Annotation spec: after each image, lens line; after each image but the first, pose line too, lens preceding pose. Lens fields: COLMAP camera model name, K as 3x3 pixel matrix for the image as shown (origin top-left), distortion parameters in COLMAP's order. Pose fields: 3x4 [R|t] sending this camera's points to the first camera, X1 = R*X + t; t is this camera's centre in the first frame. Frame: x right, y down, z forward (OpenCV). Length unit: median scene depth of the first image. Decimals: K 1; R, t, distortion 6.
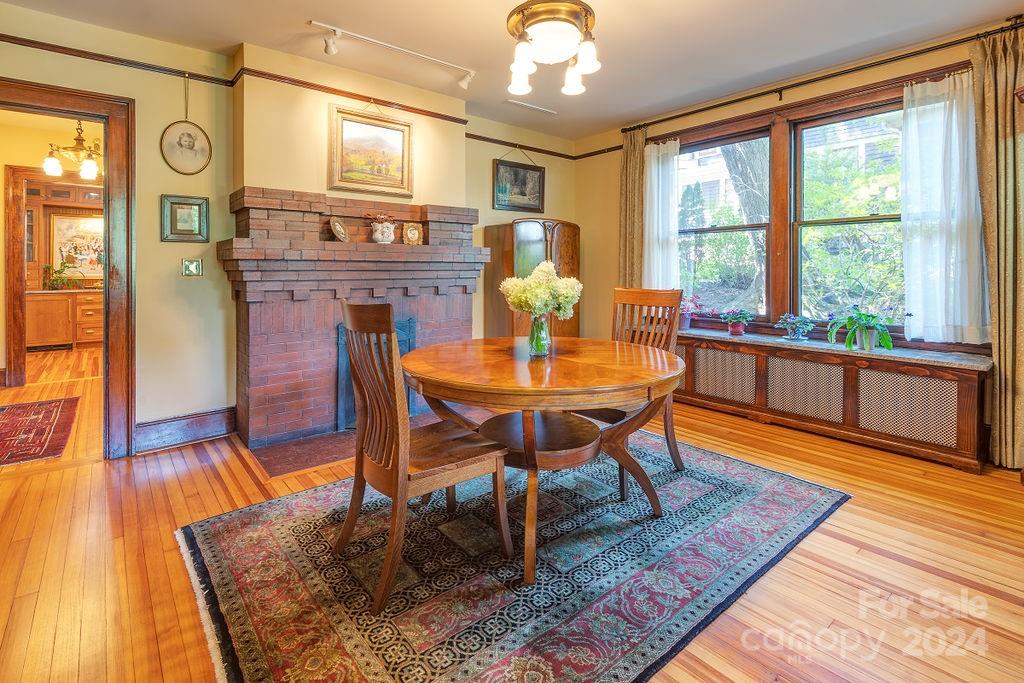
lens RADIAL K [[495.4, 0, 519.2], [0, 495.4, 271.0], [0, 0, 1]] dist [0.001789, -0.000183]
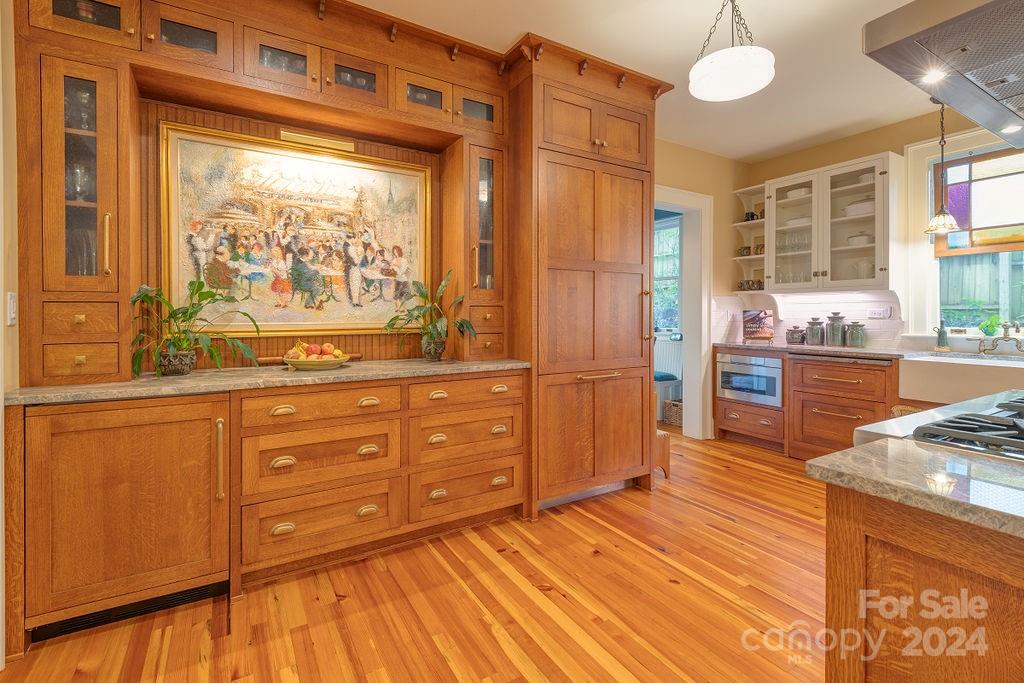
lens RADIAL K [[475.6, 0, 522.0], [0, 475.6, 314.6], [0, 0, 1]] dist [0.013487, -0.000213]
pose [[0.988707, -0.002988, -0.149832, -0.683493], [0.003323, 0.999993, 0.001981, 0.002010], [0.149825, -0.002457, 0.988710, 0.744168]]
